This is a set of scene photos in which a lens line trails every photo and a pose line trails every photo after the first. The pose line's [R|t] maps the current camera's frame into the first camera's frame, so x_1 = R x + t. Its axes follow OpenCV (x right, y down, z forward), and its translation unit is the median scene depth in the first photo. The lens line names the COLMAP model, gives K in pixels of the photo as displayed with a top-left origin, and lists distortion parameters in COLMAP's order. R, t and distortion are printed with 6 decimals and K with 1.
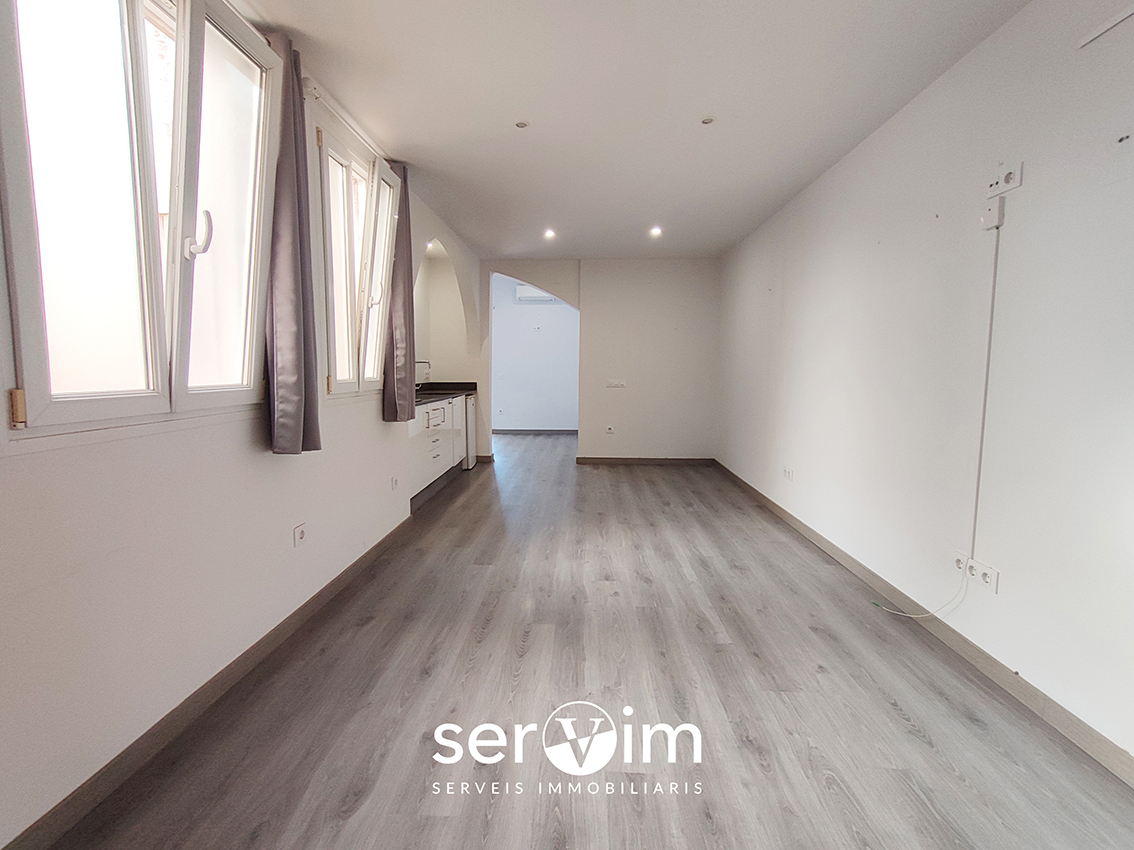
lens RADIAL K [[514.2, 0, 567.0], [0, 514.2, 425.0], [0, 0, 1]] dist [0.001567, 0.001927]
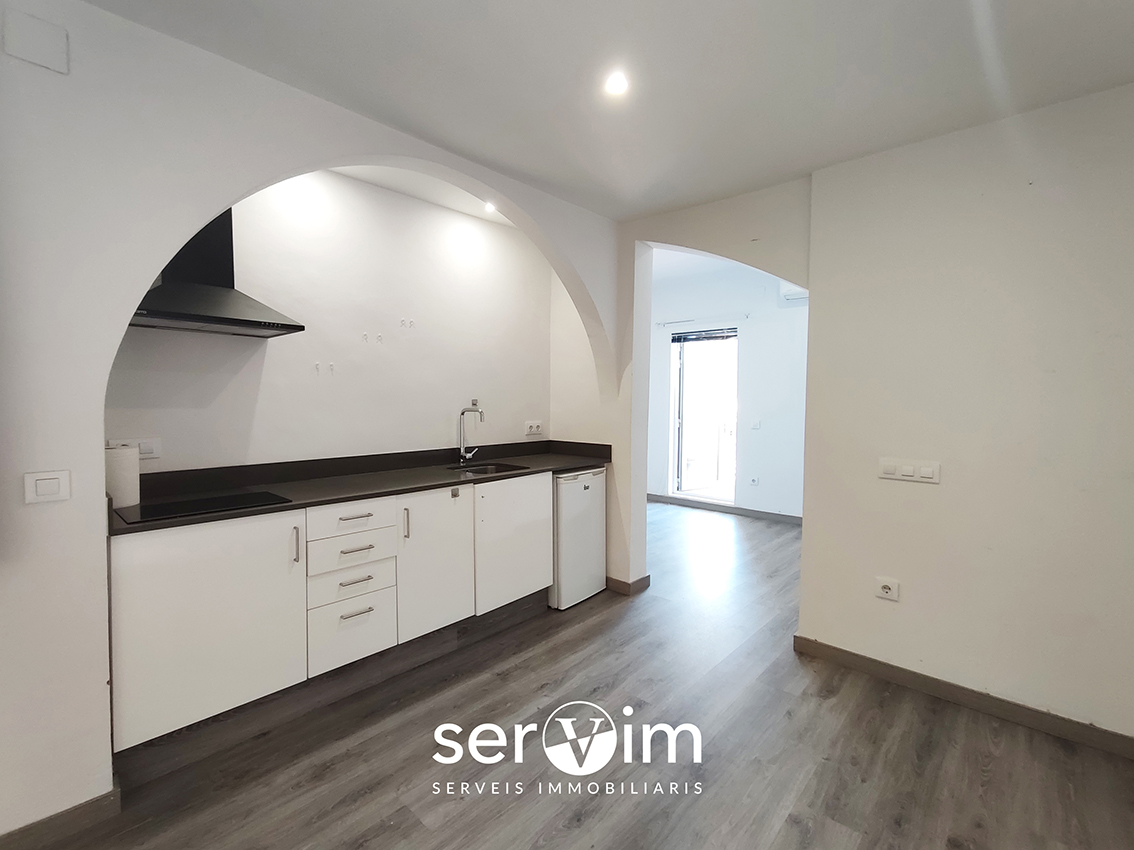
lens RADIAL K [[514.2, 0, 567.0], [0, 514.2, 425.0], [0, 0, 1]] dist [0.001567, 0.001927]
pose [[0.753386, 0.032675, -0.656766, 0.153241], [-0.071529, 0.996910, -0.032455, -0.084372], [0.653676, 0.071429, 0.753396, 0.553386]]
